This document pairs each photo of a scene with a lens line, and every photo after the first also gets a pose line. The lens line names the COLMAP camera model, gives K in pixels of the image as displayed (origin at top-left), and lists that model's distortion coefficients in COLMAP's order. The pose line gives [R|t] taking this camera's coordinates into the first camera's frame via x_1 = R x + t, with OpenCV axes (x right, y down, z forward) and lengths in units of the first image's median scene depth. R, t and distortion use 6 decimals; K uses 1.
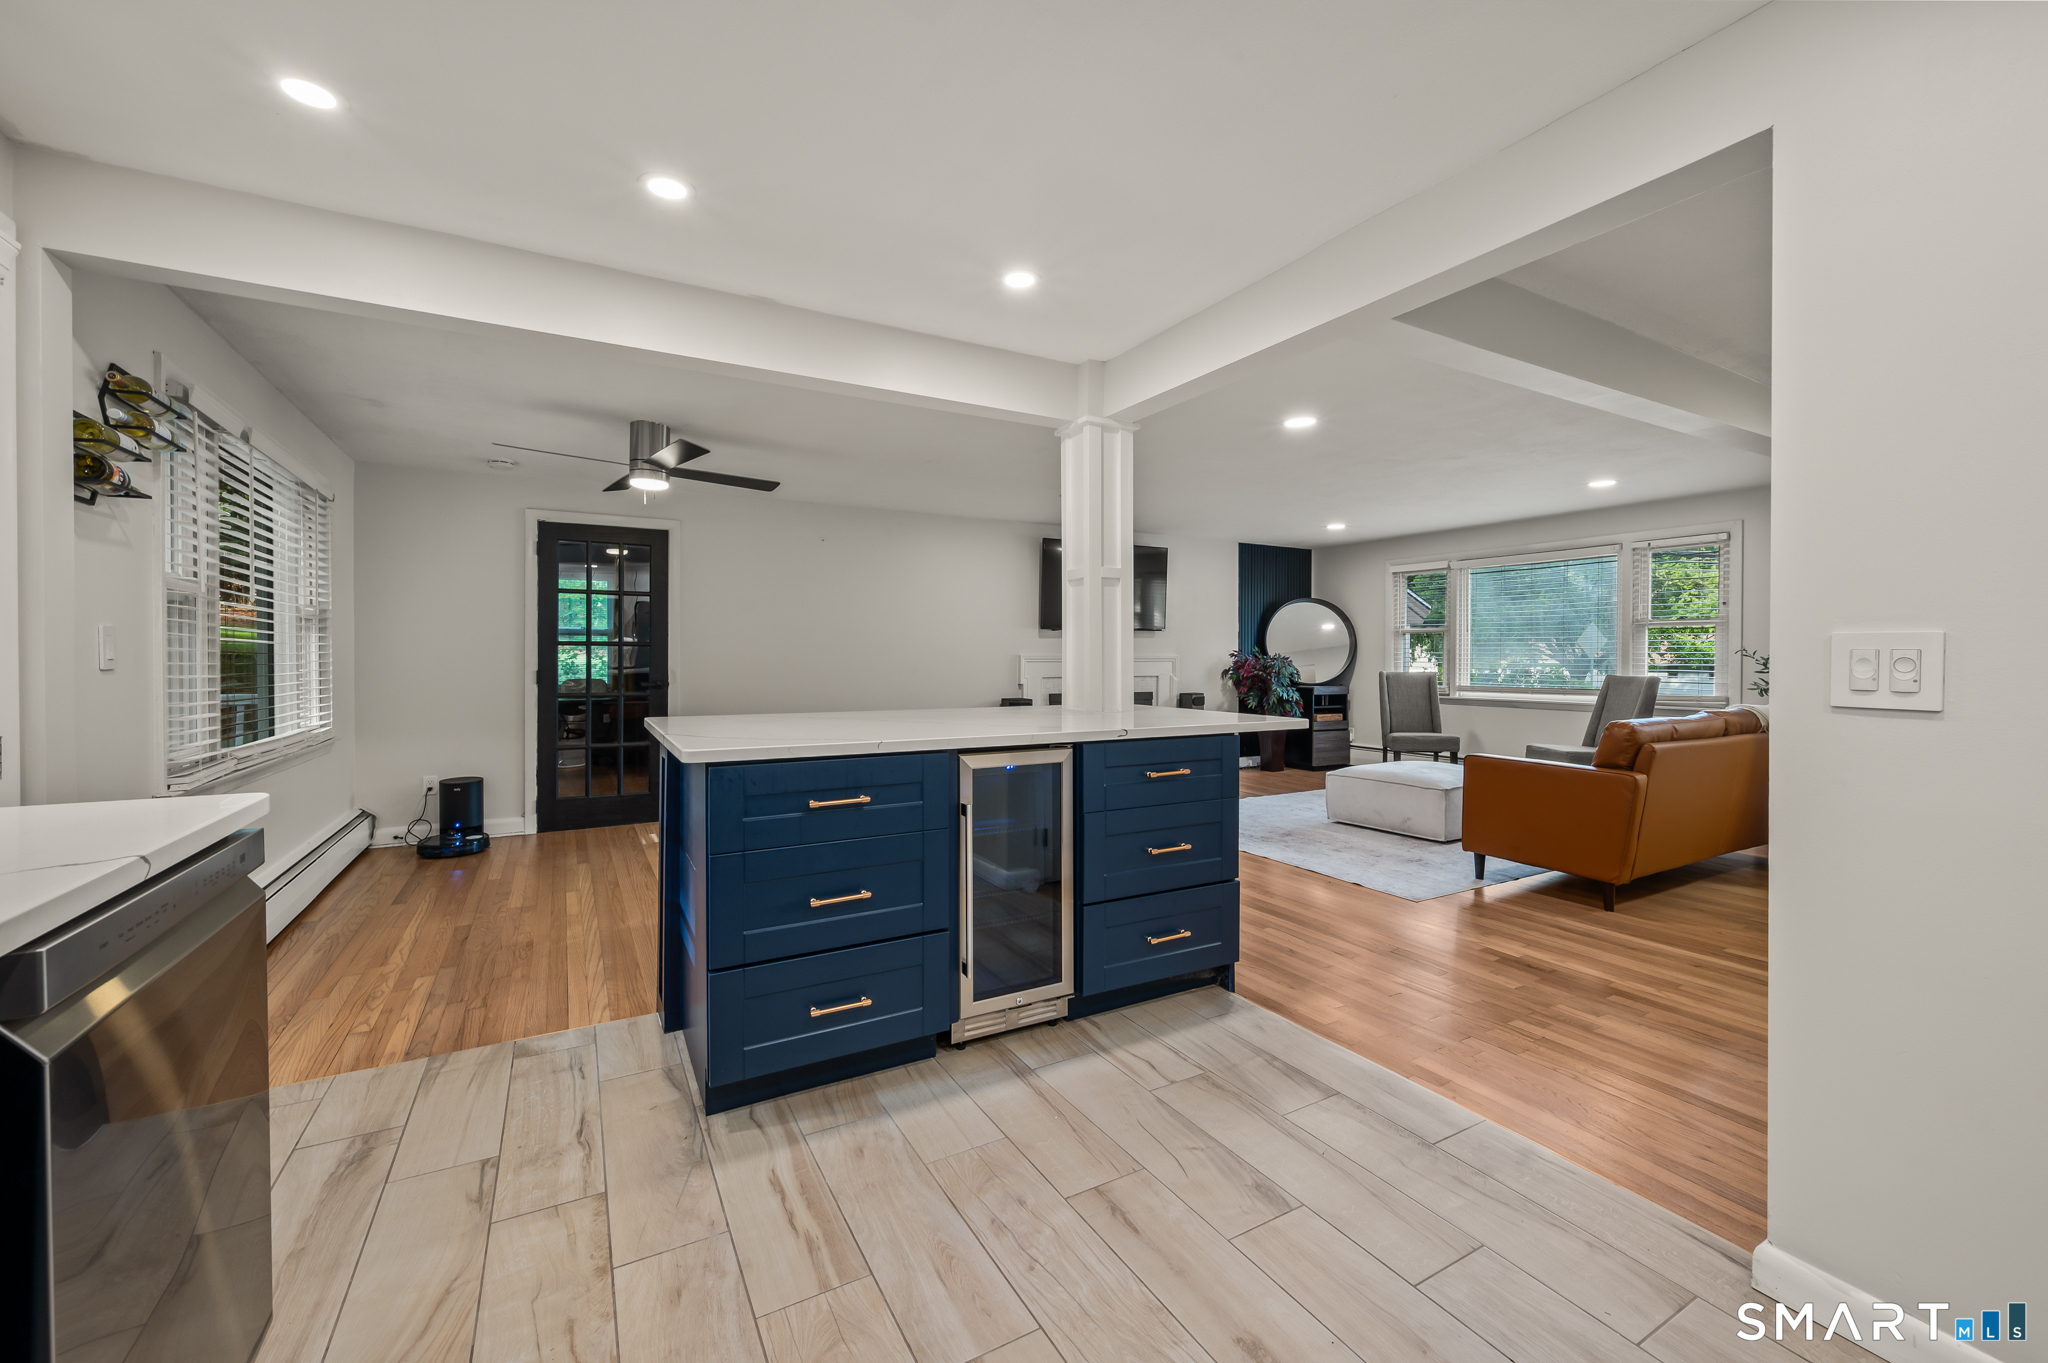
lens RADIAL K [[811.2, 0, 1013.7], [0, 811.2, 666.8], [0, 0, 1]] dist [0.005821, 0.000034]
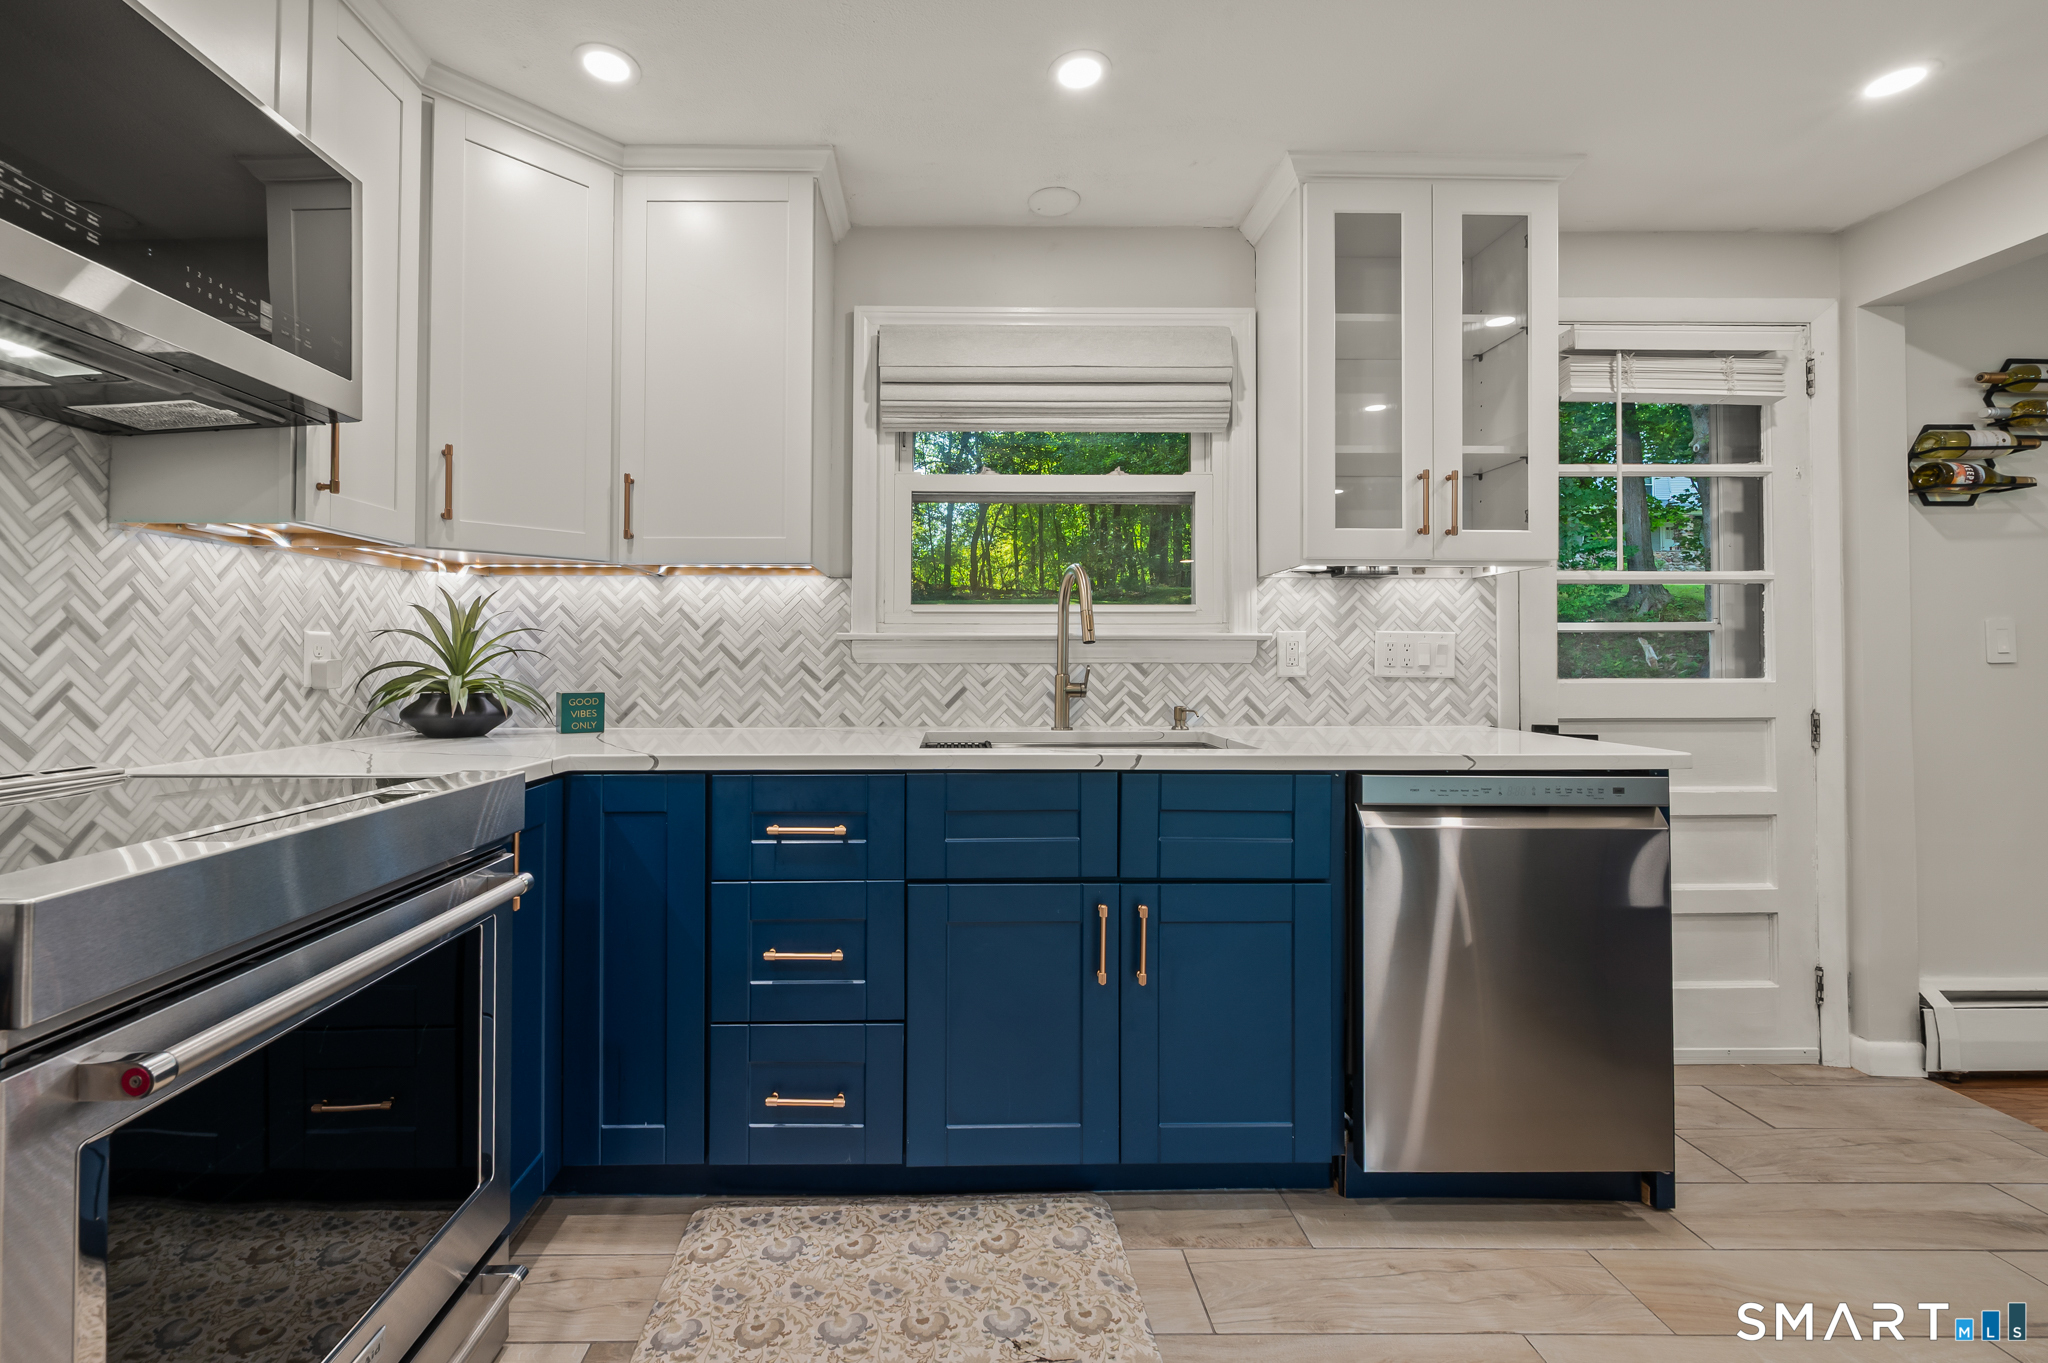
lens RADIAL K [[865.0, 0, 962.1], [0, 865.0, 651.0], [0, 0, 1]] dist [0.000313, 0.000118]
pose [[-0.466304, -0.011789, -0.884546, 0.180399], [-0.013603, 0.999889, -0.006155, 0.005416], [0.884520, 0.009162, -0.466412, 0.148331]]
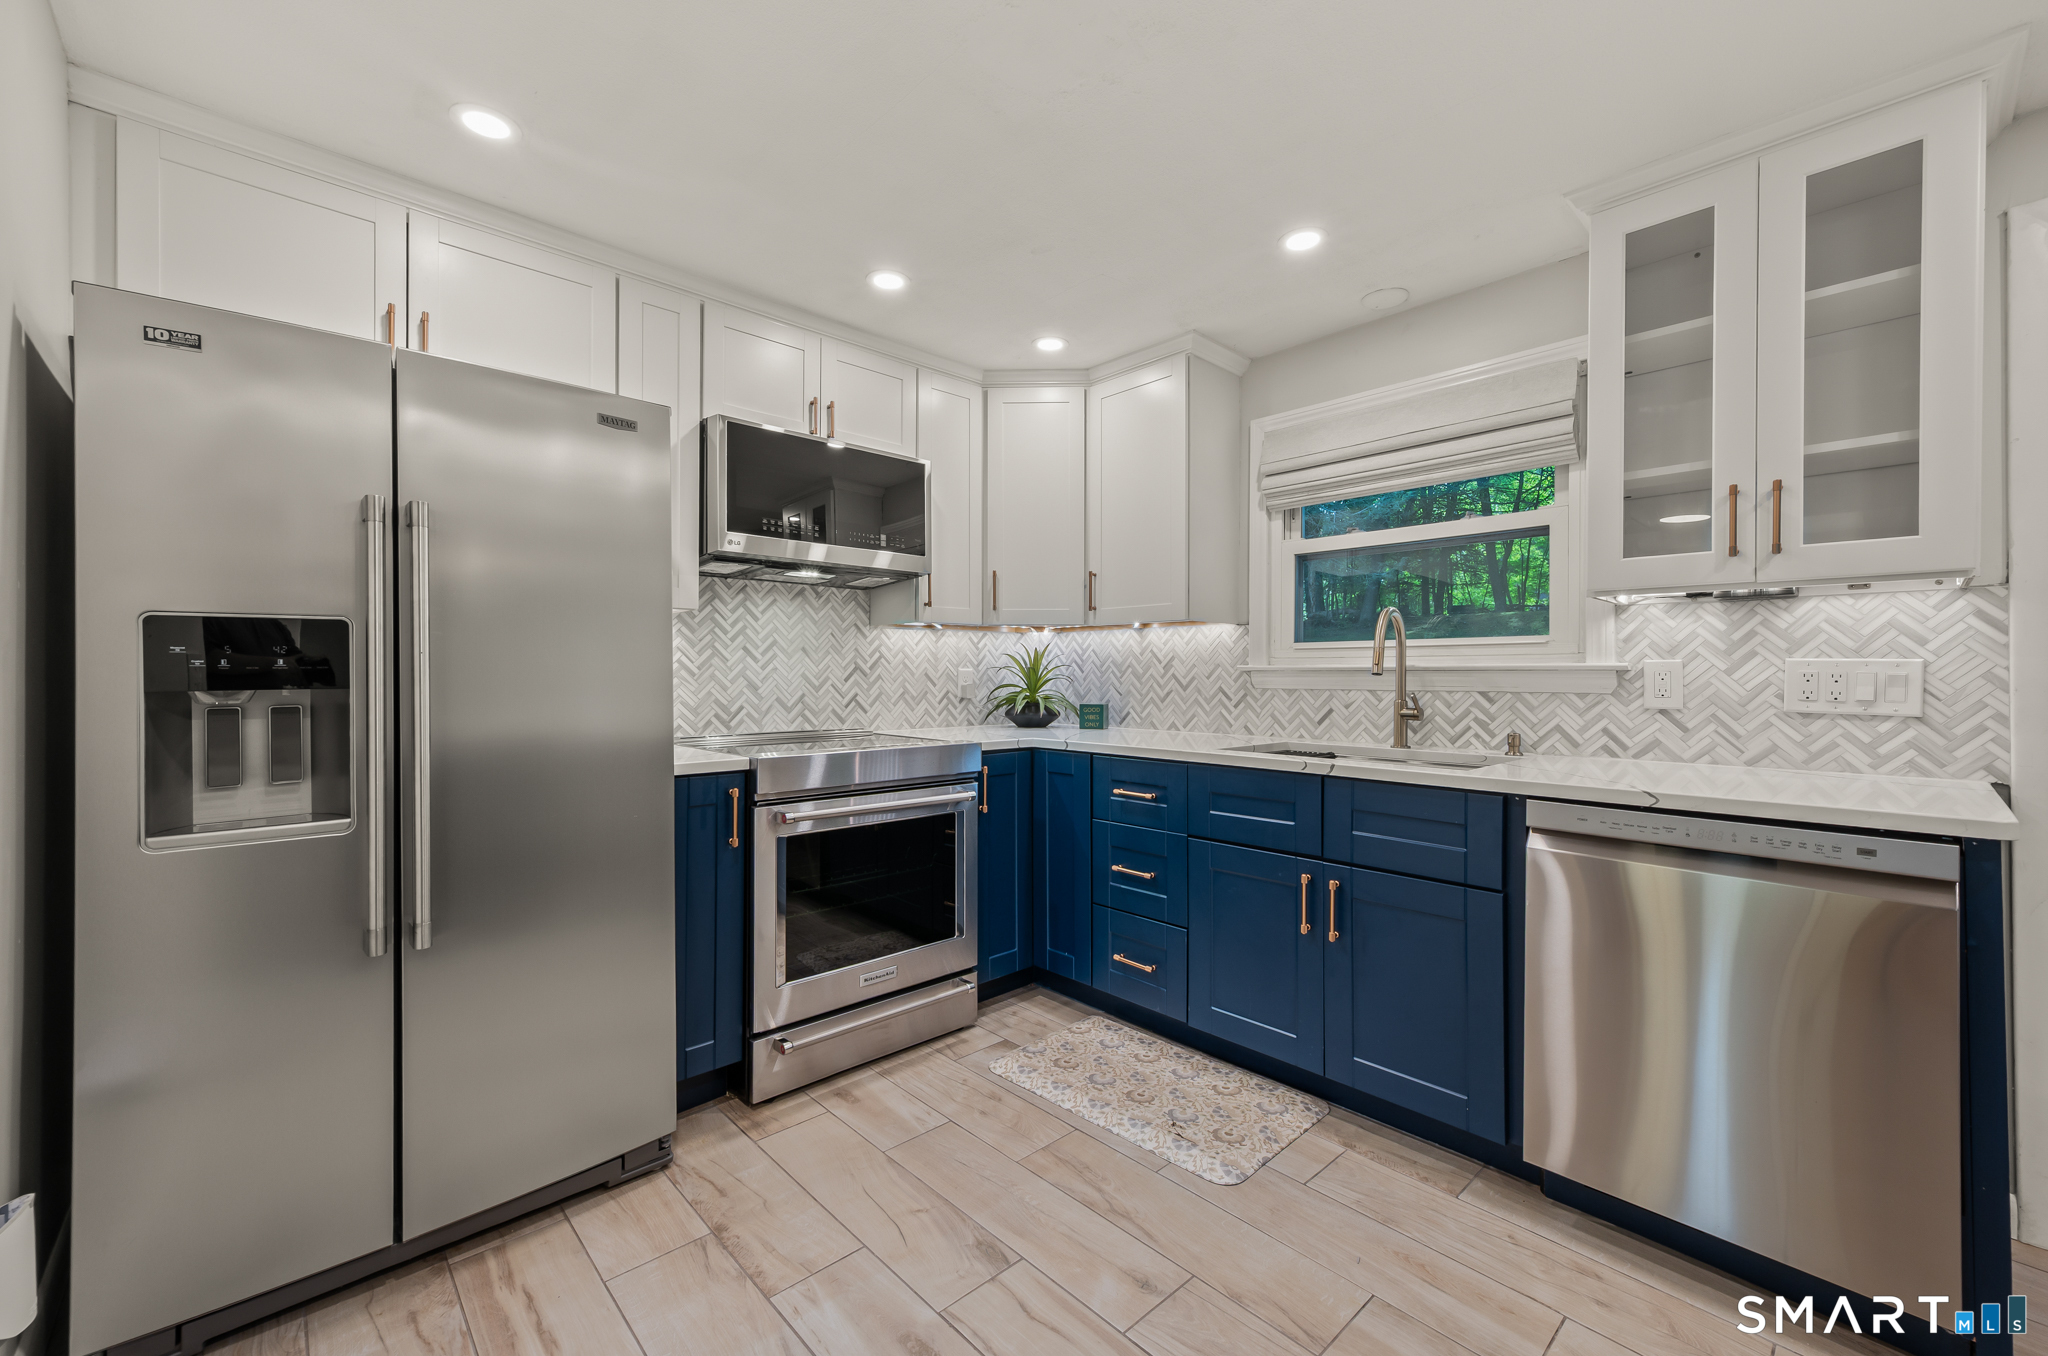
lens RADIAL K [[836.4, 0, 1024.0], [0, 836.4, 678.0], [0, 0, 1]] dist [0.008309, 0.000008]
pose [[-0.970392, -0.003600, -0.241508, 0.108817], [-0.008024, 0.999817, 0.017339, -0.005360], [0.241402, 0.018763, -0.970244, 0.398666]]
